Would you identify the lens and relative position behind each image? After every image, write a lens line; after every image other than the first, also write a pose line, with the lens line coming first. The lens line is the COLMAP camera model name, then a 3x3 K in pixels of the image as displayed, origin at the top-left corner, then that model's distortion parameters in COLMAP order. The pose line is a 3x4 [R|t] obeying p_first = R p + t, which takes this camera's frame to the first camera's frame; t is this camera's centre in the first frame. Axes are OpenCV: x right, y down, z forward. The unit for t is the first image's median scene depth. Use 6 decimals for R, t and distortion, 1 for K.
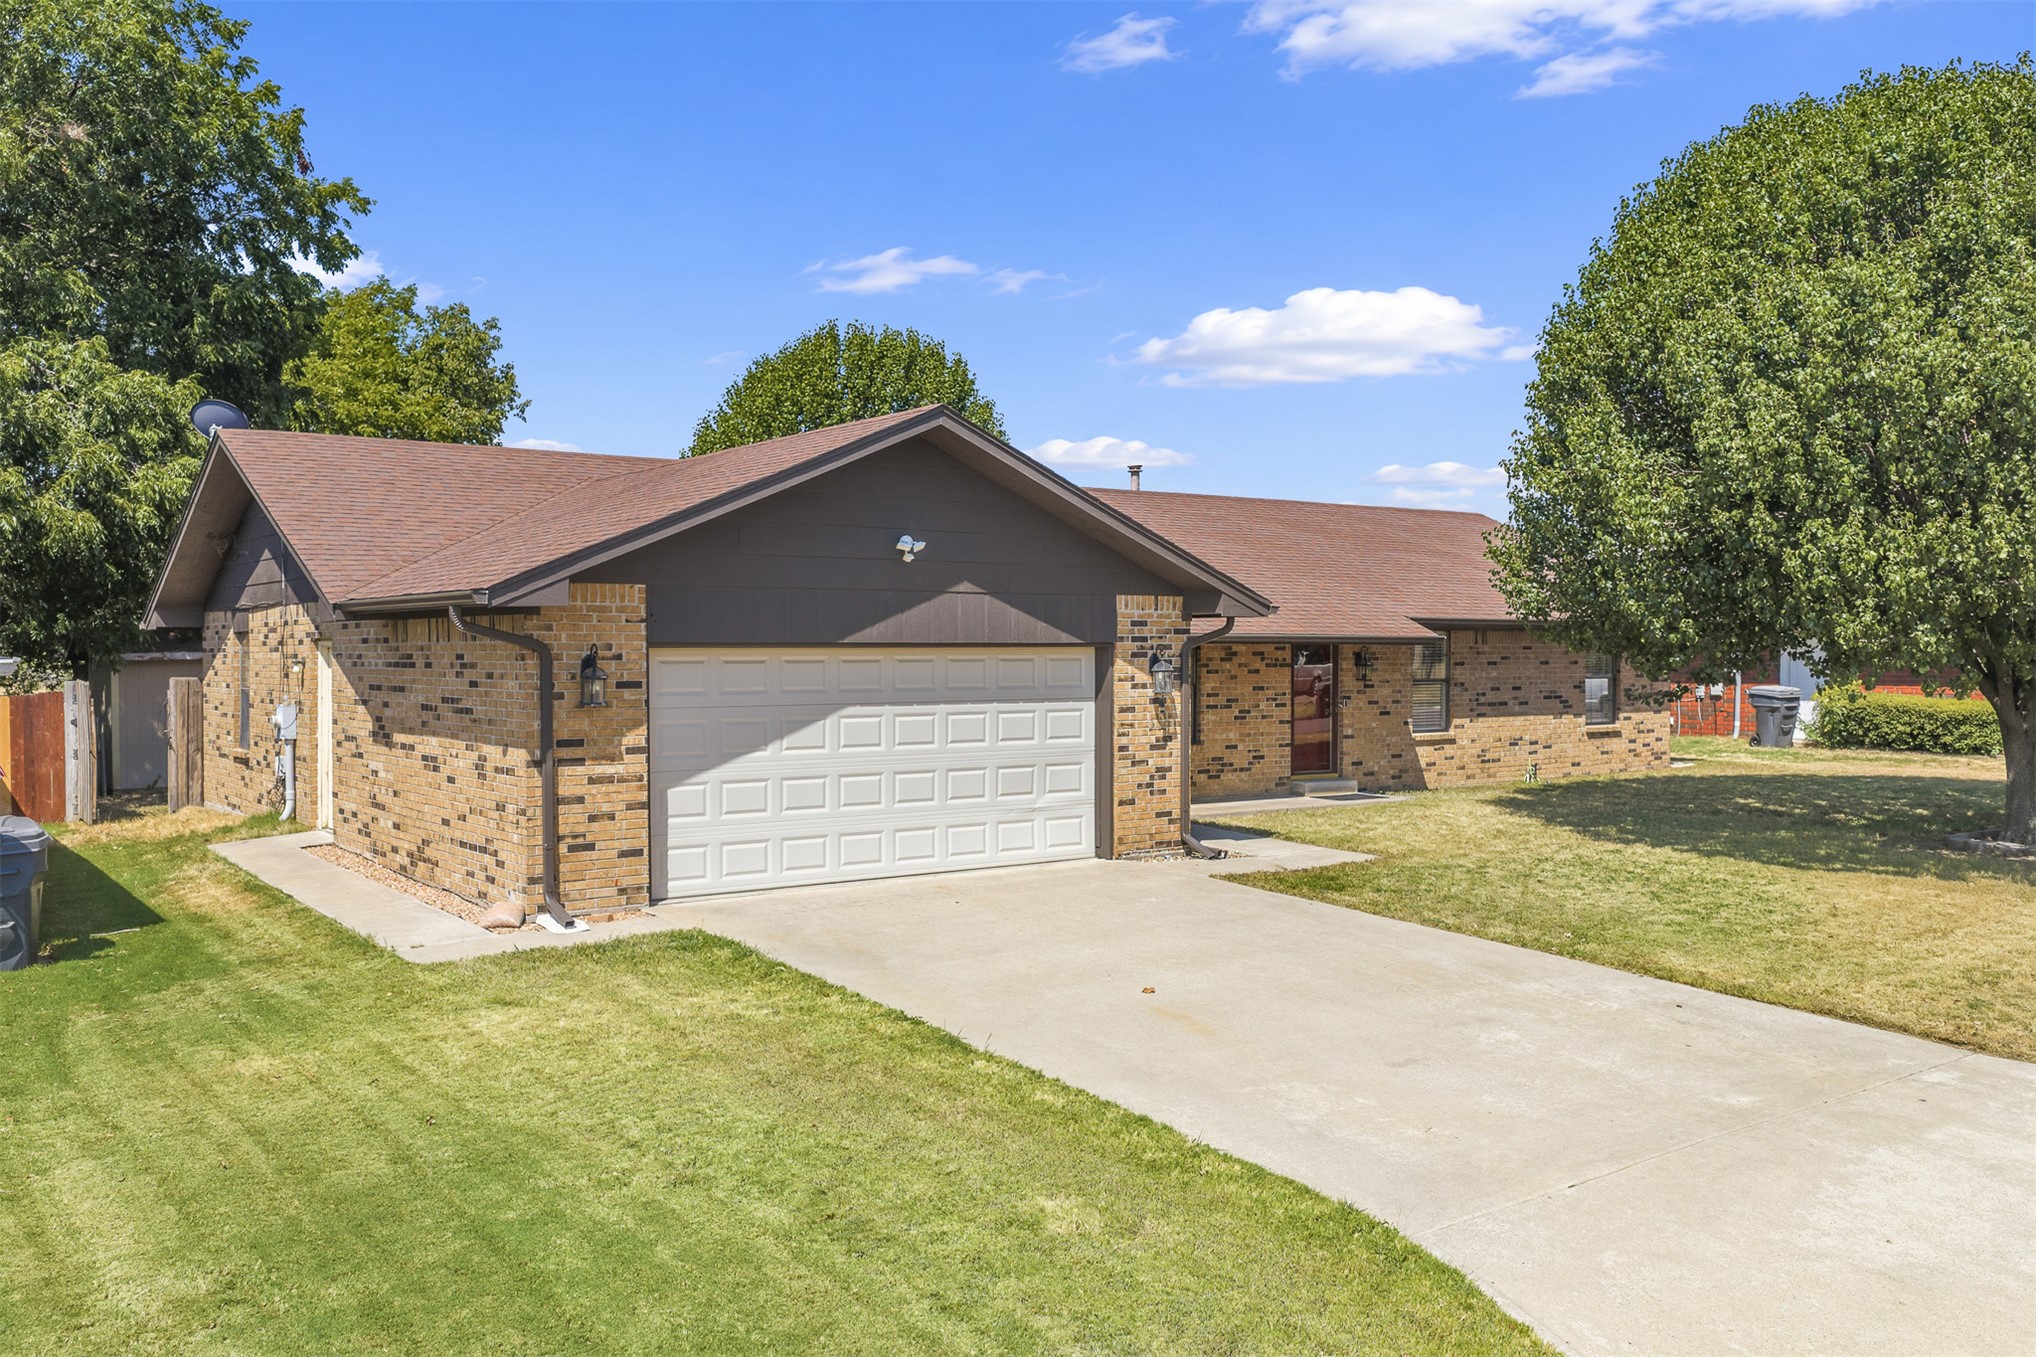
lens RADIAL K [[1714.9, 0, 848.7], [0, 1714.9, 721.4], [0, 0, 1]] dist [0.010484, -0.011954]
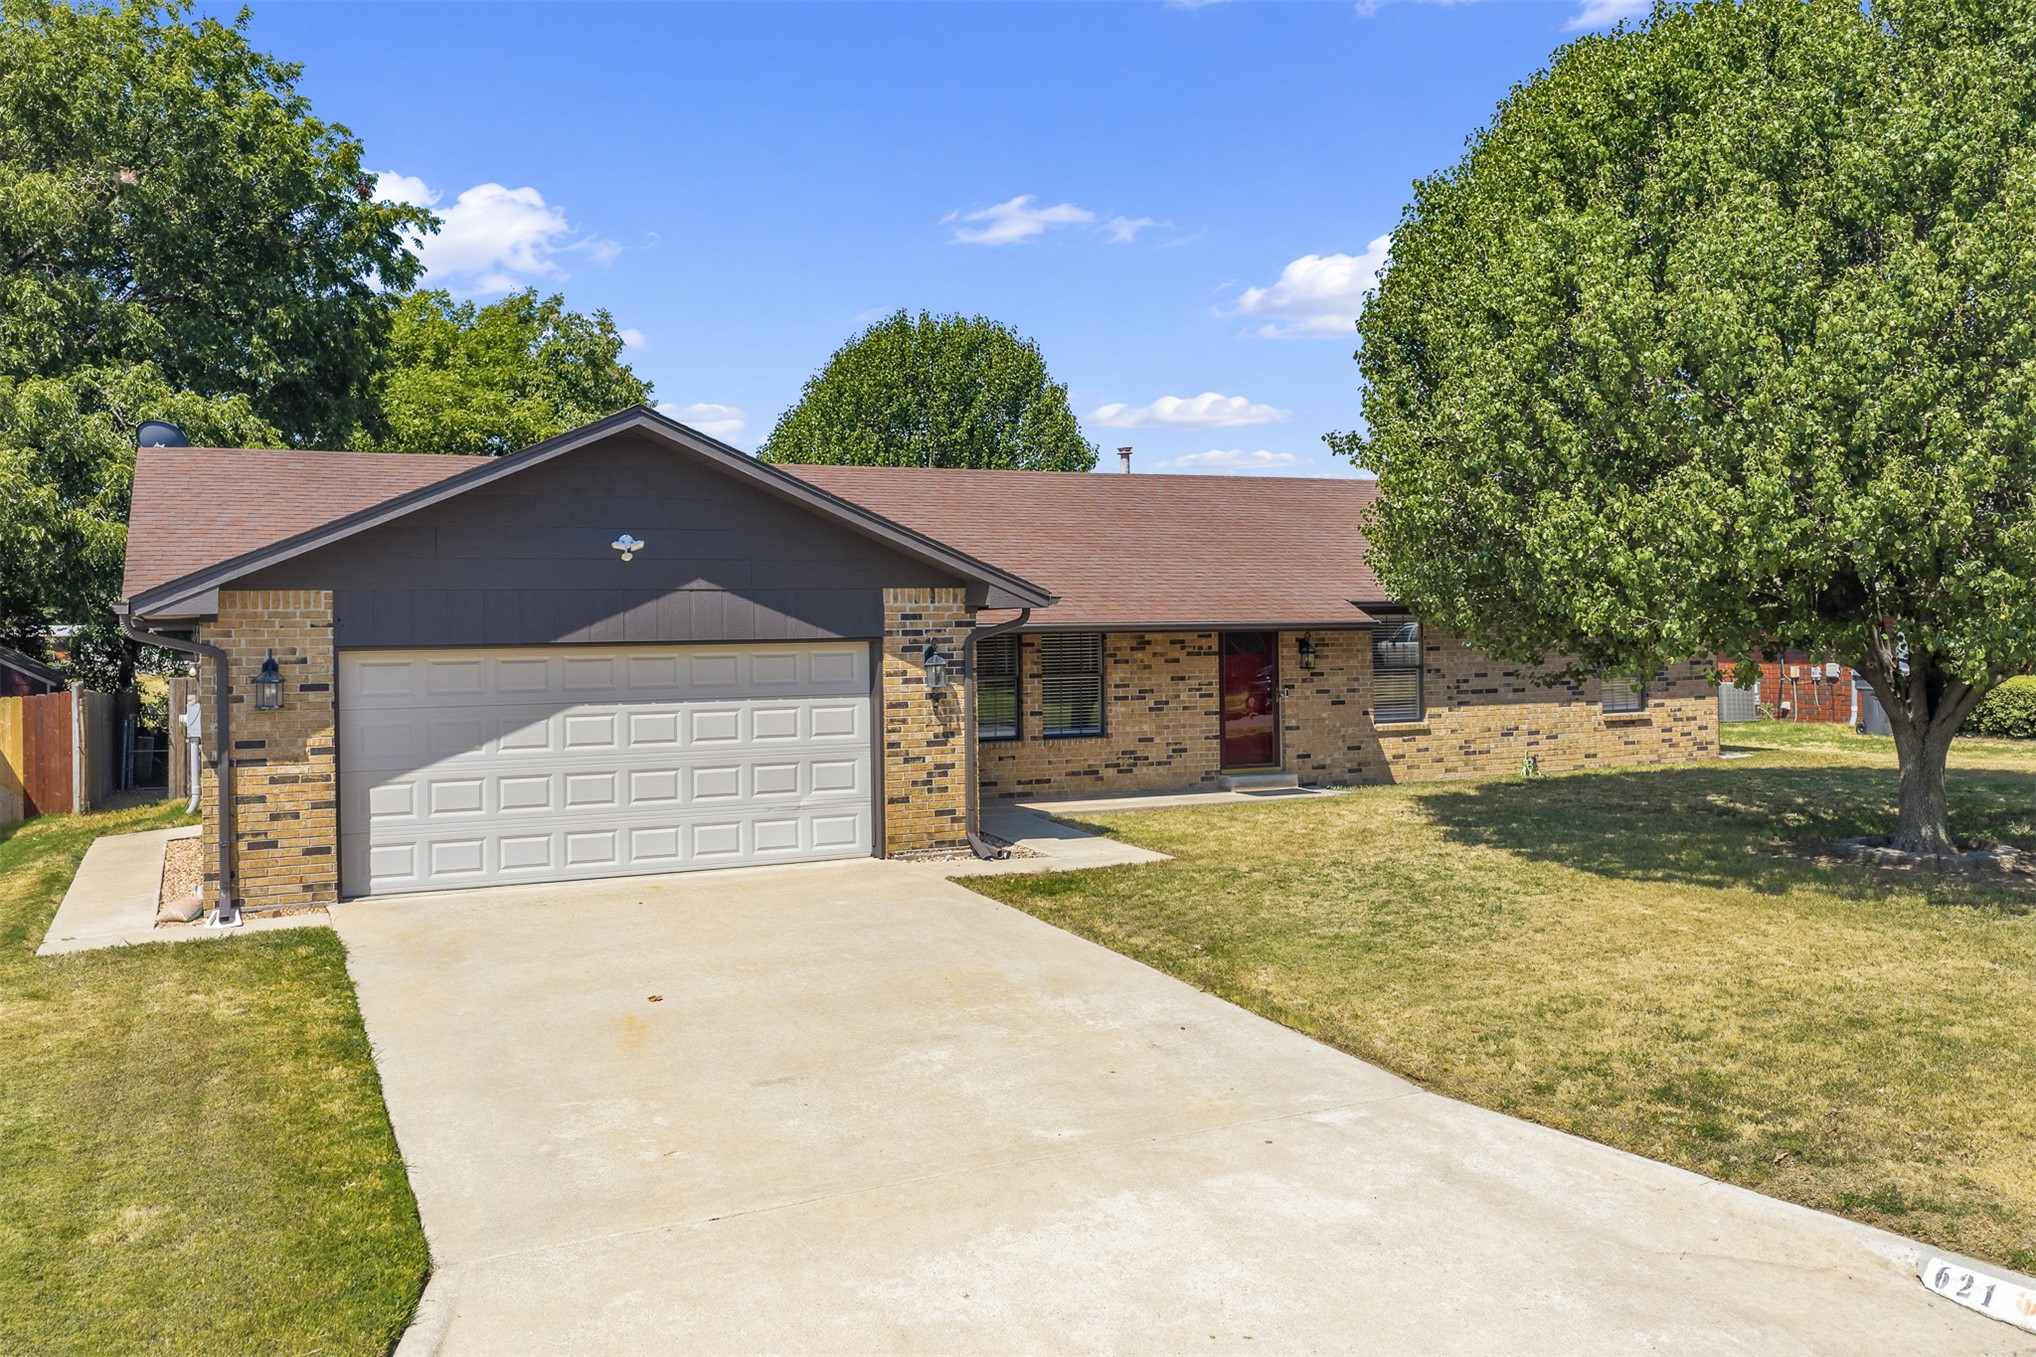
lens RADIAL K [[1714.9, 0, 859.0], [0, 1714.9, 678.4], [0, 0, 1]] dist [0.010484, -0.011954]
pose [[0.982646, -0.010574, -0.185187, 0.322432], [0.007542, 0.999826, -0.017070, -0.005656], [0.185335, 0.015377, 0.982555, 0.036560]]
